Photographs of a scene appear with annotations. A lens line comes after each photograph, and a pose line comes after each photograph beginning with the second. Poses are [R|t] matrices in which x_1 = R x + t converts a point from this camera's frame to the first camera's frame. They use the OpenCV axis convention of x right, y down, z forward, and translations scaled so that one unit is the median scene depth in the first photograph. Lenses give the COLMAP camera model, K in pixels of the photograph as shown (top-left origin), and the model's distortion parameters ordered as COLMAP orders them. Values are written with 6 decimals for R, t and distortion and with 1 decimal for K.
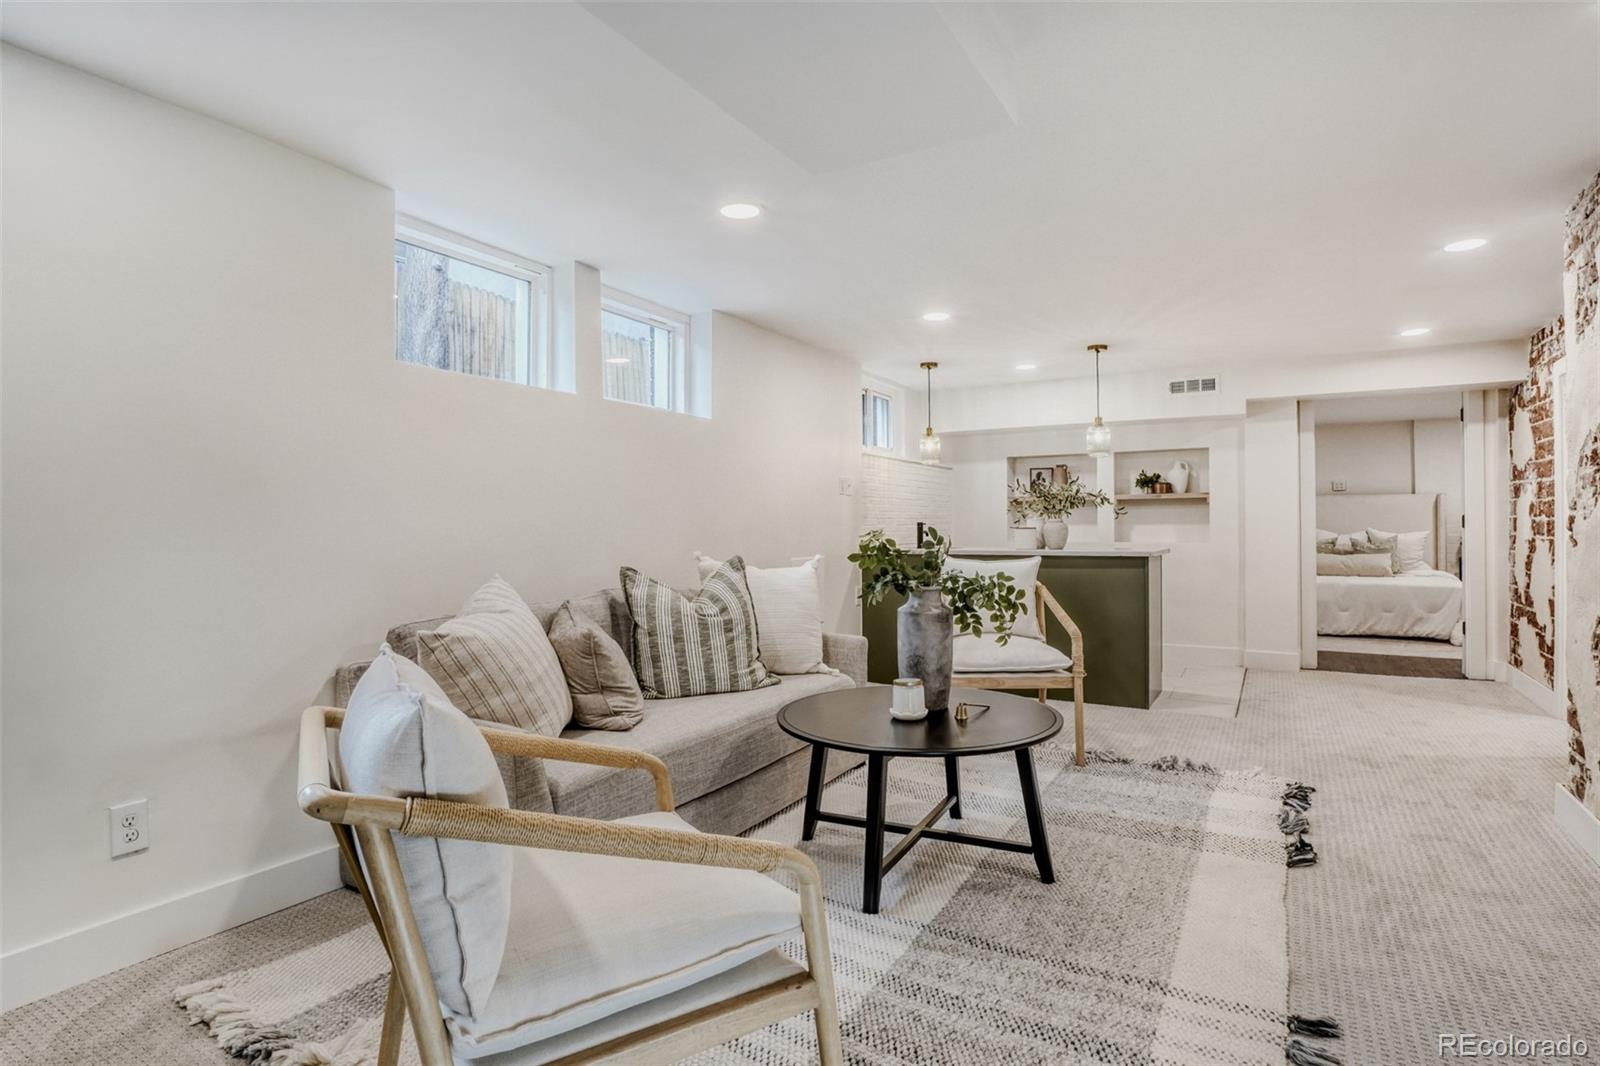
lens RADIAL K [[884.9, 0, 800.0], [0, 884.9, 533.0], [0, 0, 1]] dist [-0.002948, -0.000204]
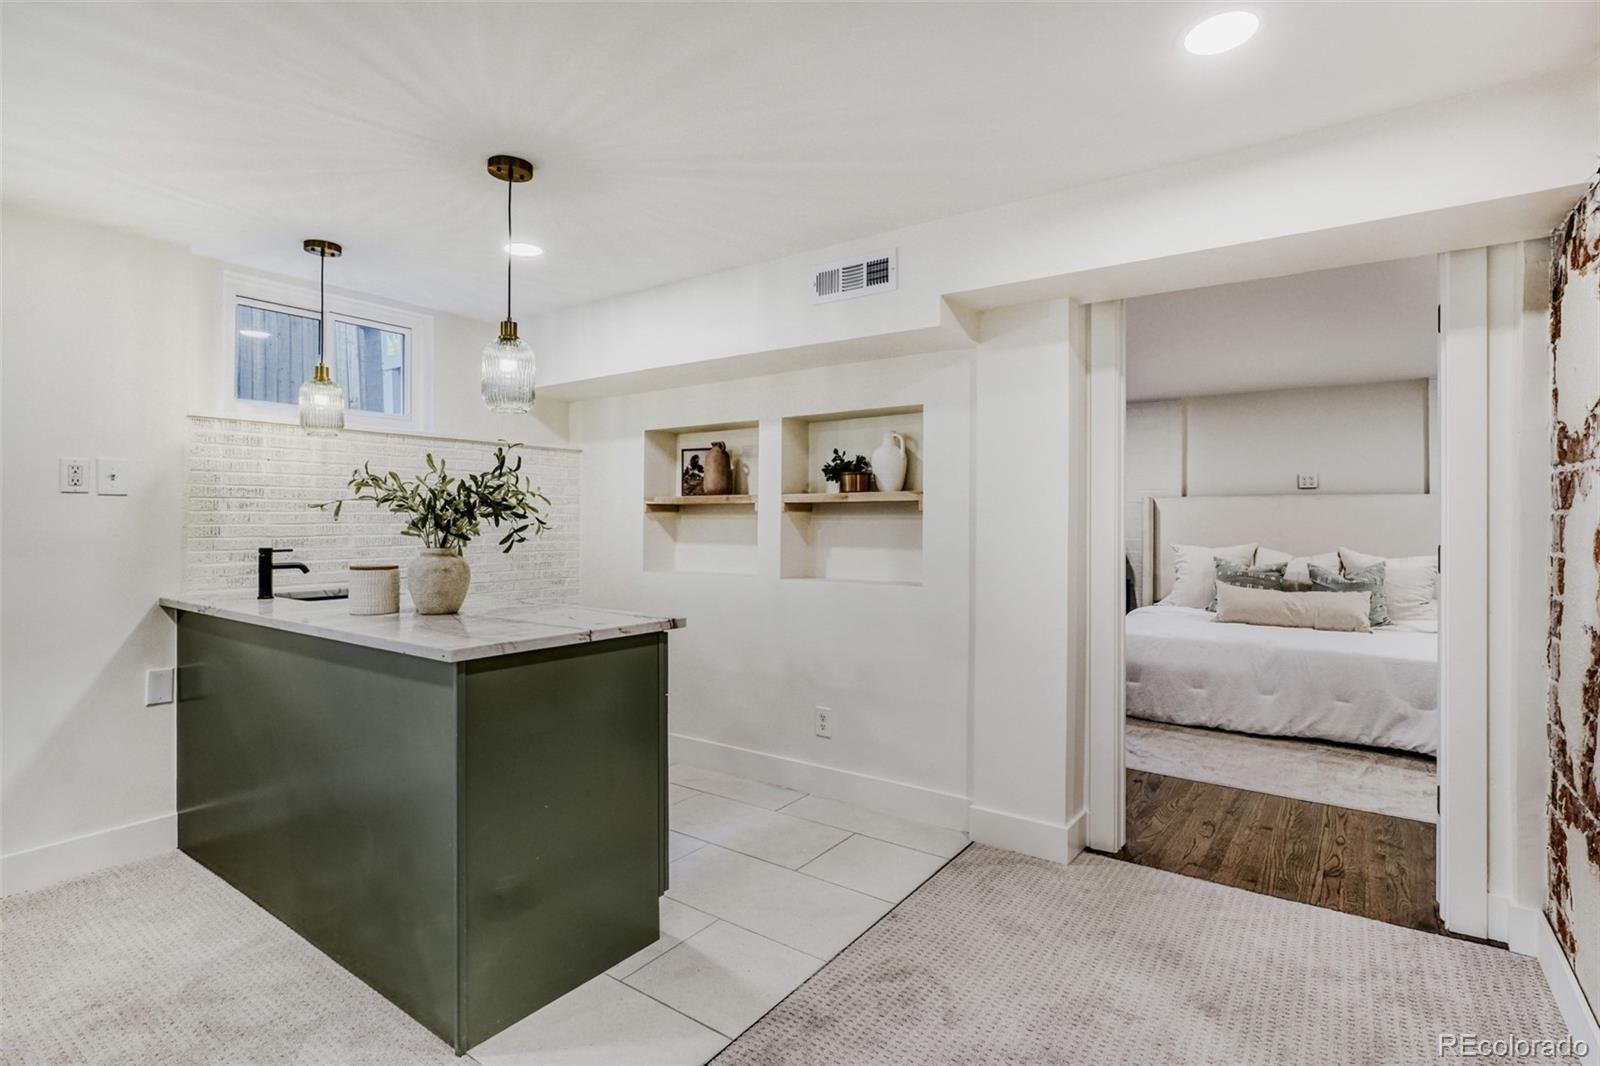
lens RADIAL K [[782.9, 0, 799.3], [0, 782.9, 525.5], [0, 0, 1]] dist [-0.004252, 0.000021]
pose [[0.990136, 0.010925, -0.139683, 0.434892], [-0.010750, 0.999940, 0.002013, -0.024218], [0.139697, -0.000491, 0.990194, 0.507310]]
